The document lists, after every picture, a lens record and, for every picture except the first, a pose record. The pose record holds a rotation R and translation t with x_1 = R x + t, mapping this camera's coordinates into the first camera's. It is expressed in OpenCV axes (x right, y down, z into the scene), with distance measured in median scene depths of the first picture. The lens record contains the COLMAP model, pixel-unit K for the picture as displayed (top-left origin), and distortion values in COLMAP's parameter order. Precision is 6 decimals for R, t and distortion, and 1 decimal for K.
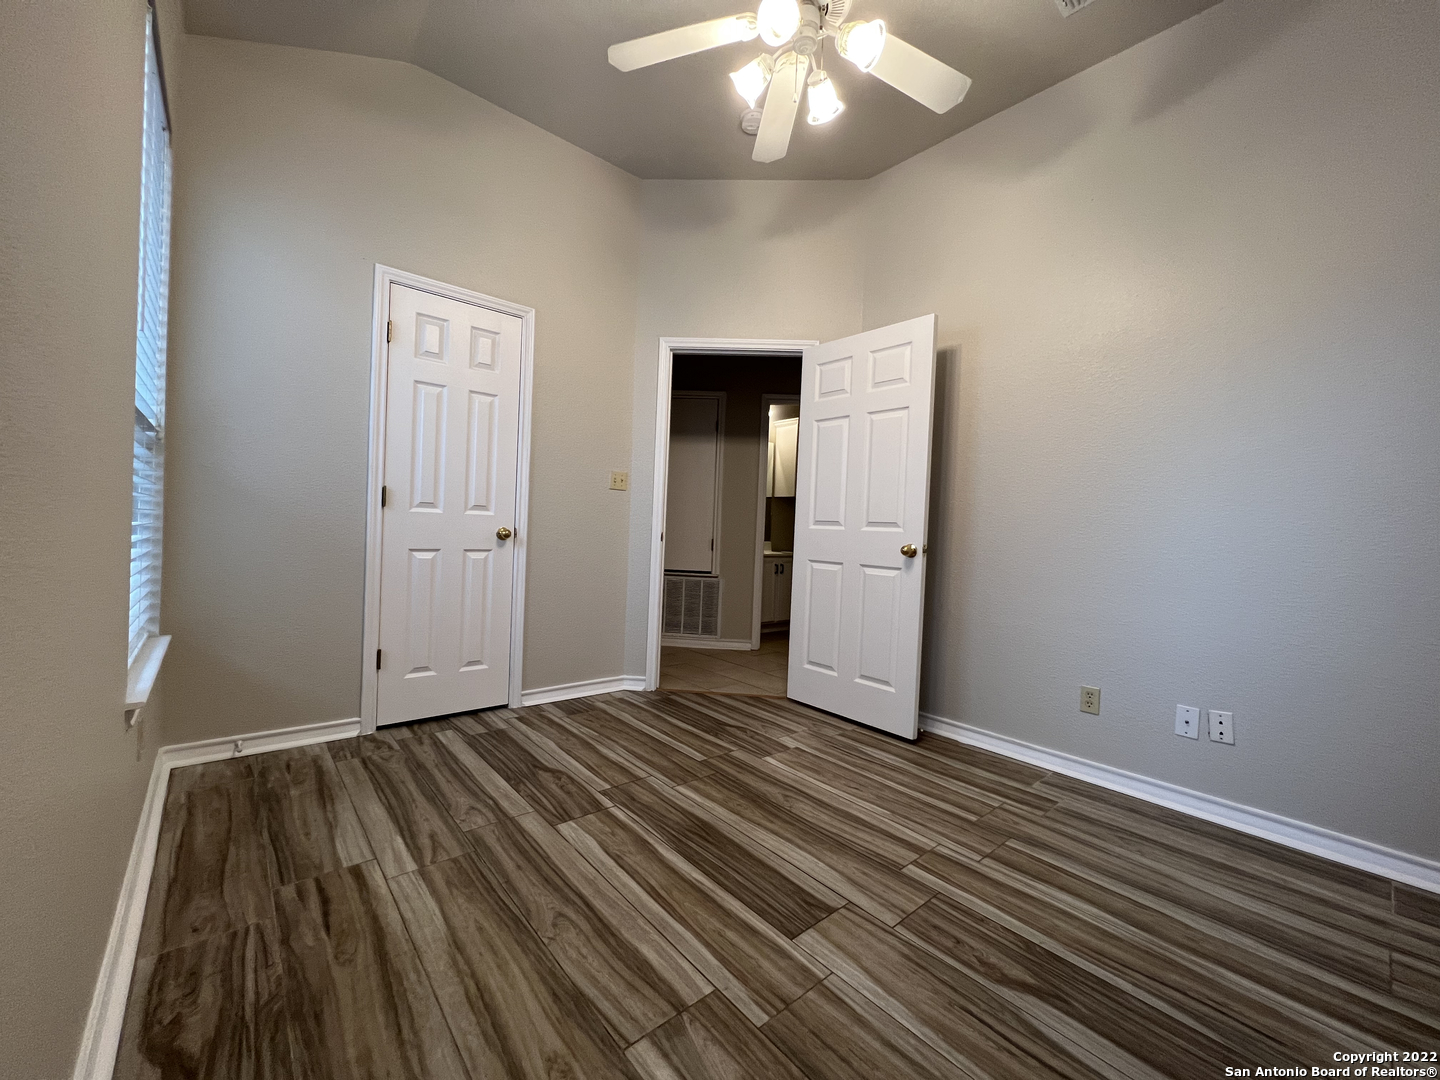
lens RADIAL K [[576.5, 0, 715.0], [0, 576.5, 537.8], [0, 0, 1]] dist [-0.000549, -0.000076]
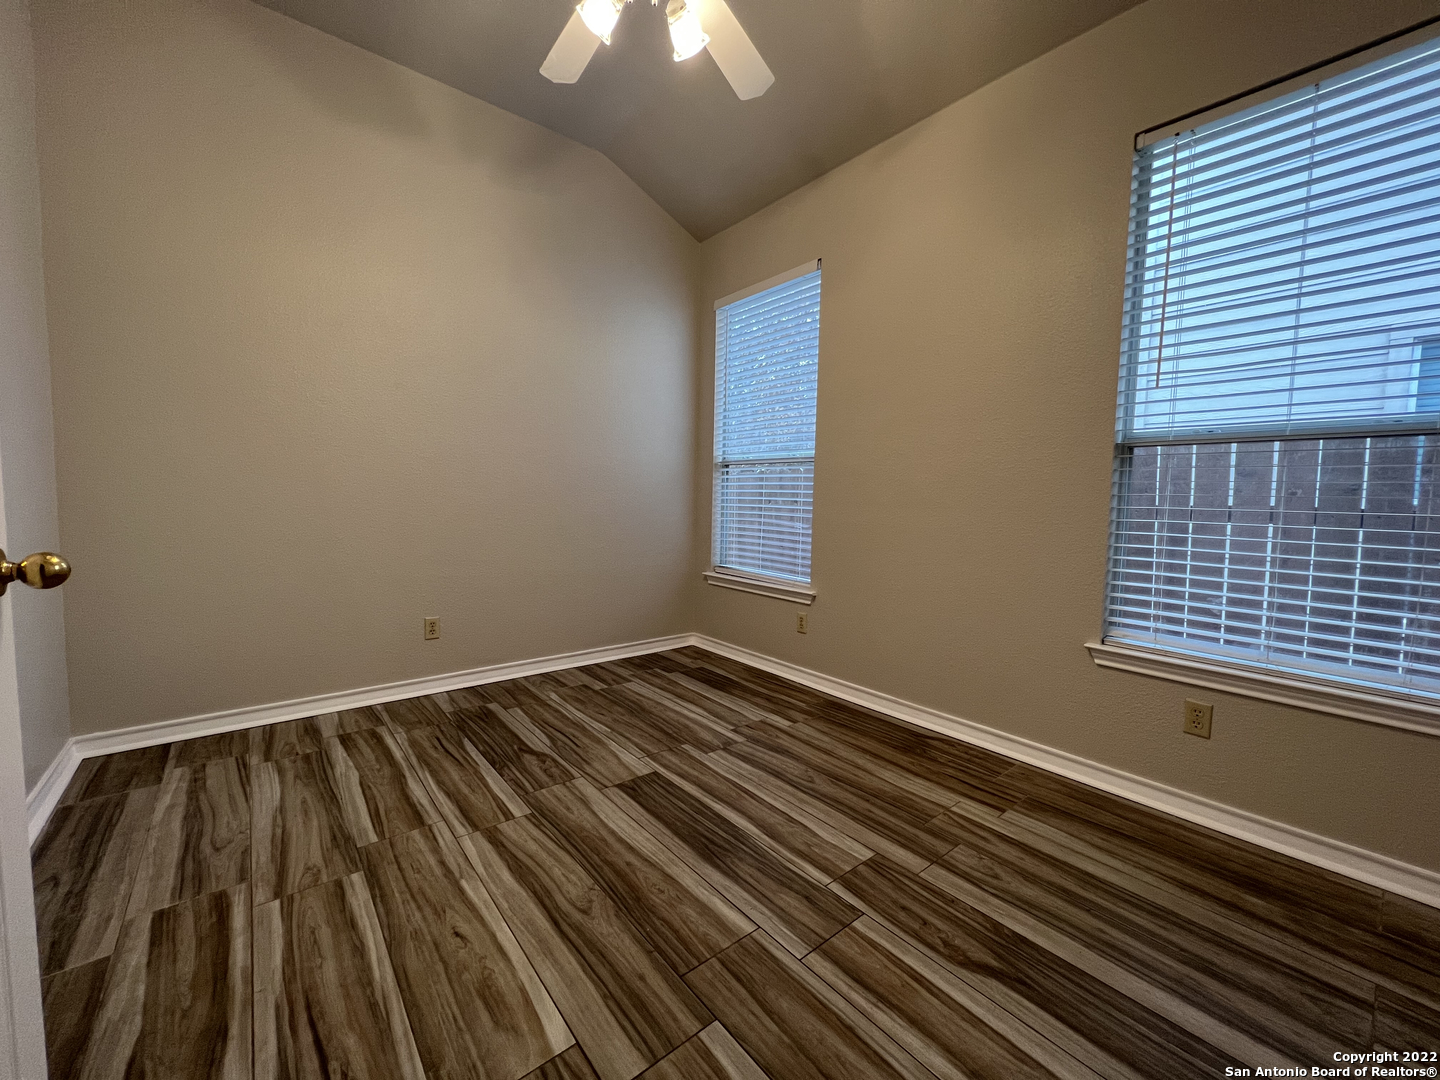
lens RADIAL K [[576.5, 0, 715.0], [0, 576.5, 537.8], [0, 0, 1]] dist [-0.000549, -0.000076]
pose [[-0.997870, -0.062006, 0.020265, -0.014863], [-0.059869, 0.993868, 0.092966, -0.062474], [-0.025905, 0.091554, -0.995463, 1.928132]]
